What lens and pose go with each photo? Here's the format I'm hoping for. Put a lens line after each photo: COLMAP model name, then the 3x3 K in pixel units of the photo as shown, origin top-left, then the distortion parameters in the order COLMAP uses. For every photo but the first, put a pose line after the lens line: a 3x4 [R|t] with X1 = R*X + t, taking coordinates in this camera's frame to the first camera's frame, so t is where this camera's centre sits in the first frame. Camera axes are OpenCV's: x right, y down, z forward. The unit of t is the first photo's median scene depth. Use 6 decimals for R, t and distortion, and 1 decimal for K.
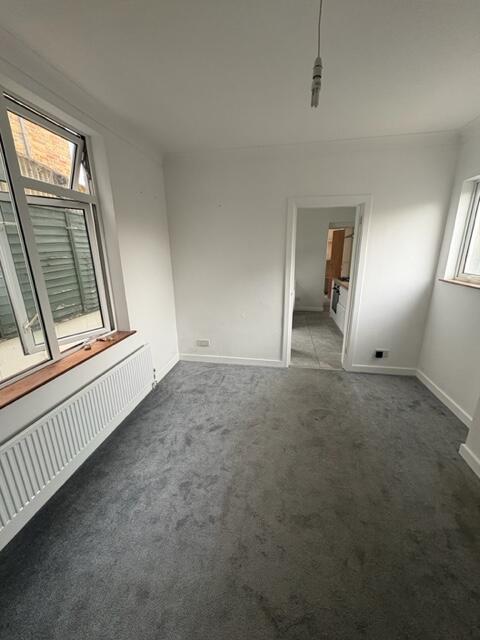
lens RADIAL K [[262.9, 0, 240.0], [0, 262.9, 320.0], [0, 0, 1]] dist [-0.001836, -0.000219]
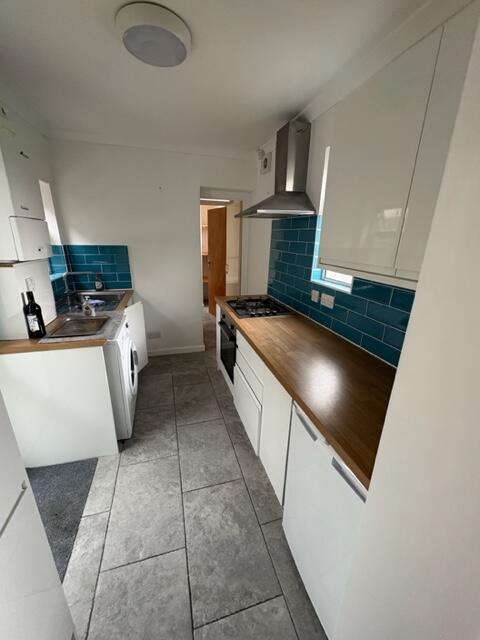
lens RADIAL K [[262.9, 0, 240.0], [0, 262.9, 320.0], [0, 0, 1]] dist [-0.001836, -0.000219]
pose [[0.901925, -0.107378, 0.418332, 0.157177], [0.086218, 0.993869, 0.069221, -0.134164], [-0.423200, -0.026364, 0.905653, 0.463038]]
